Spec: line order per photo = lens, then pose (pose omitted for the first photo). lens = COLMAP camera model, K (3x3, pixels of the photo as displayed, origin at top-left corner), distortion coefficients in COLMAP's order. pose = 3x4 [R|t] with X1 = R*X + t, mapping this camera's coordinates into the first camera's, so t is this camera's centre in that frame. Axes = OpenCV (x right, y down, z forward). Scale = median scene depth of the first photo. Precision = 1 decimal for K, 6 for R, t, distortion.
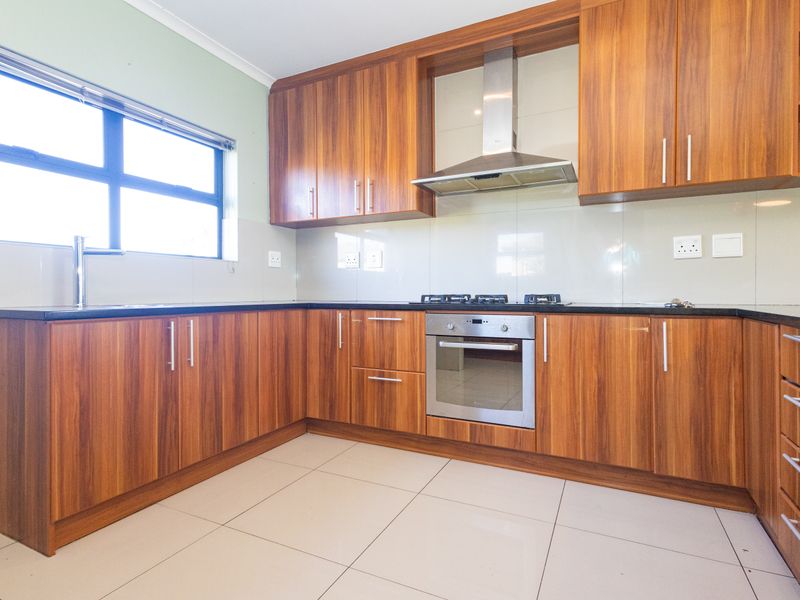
lens RADIAL K [[424.4, 0, 402.9], [0, 424.4, 294.4], [0, 0, 1]] dist [0.011939, 0.000248]
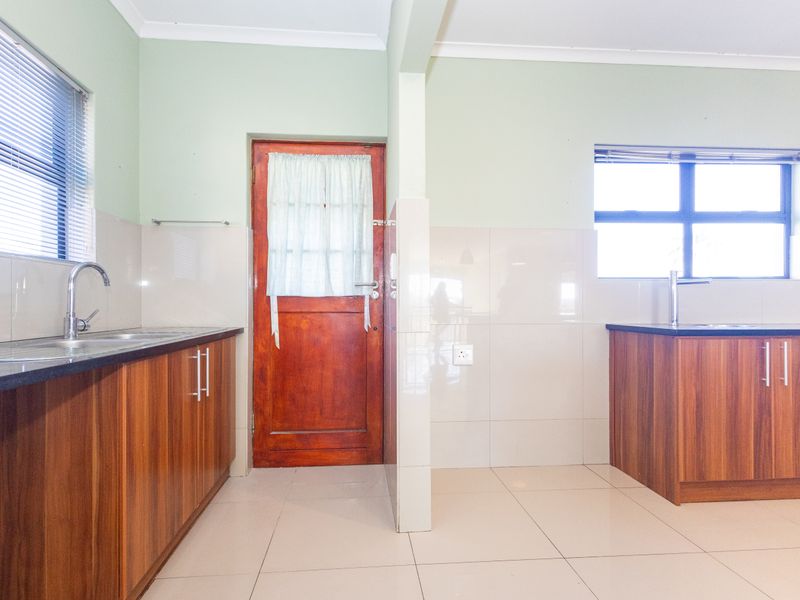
lens RADIAL K [[435.6, 0, 387.0], [0, 435.6, 304.7], [0, 0, 1]] dist [-0.000492, 0.000020]
pose [[0.500899, -0.002371, -0.865502, -0.047830], [-0.004871, 0.999973, -0.005559, -0.019045], [0.865492, 0.007000, 0.500874, -0.354741]]
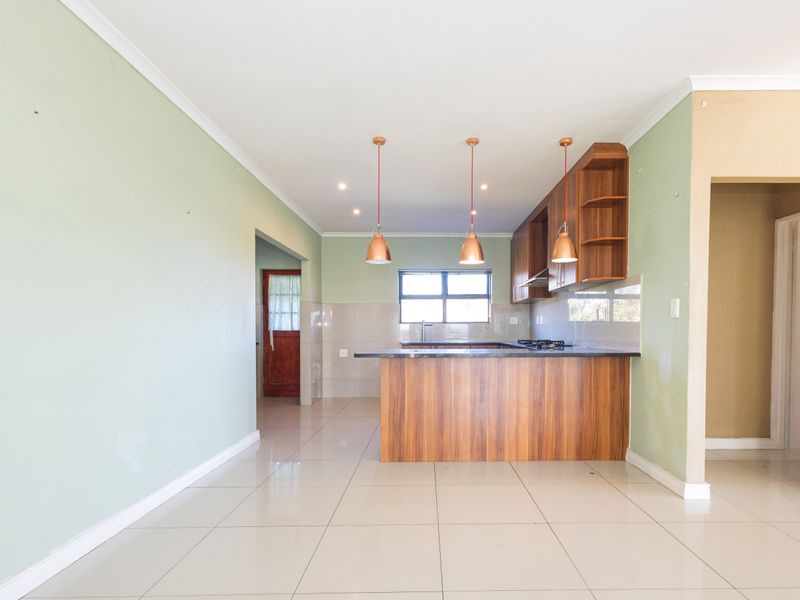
lens RADIAL K [[435.3, 0, 436.8], [0, 435.3, 335.9], [0, 0, 1]] dist [-0.000459, -0.000042]
pose [[0.456388, 0.009187, -0.889734, 1.993262], [-0.005458, 0.999957, 0.007525, -0.037864], [0.889764, 0.001422, 0.456418, -0.386300]]
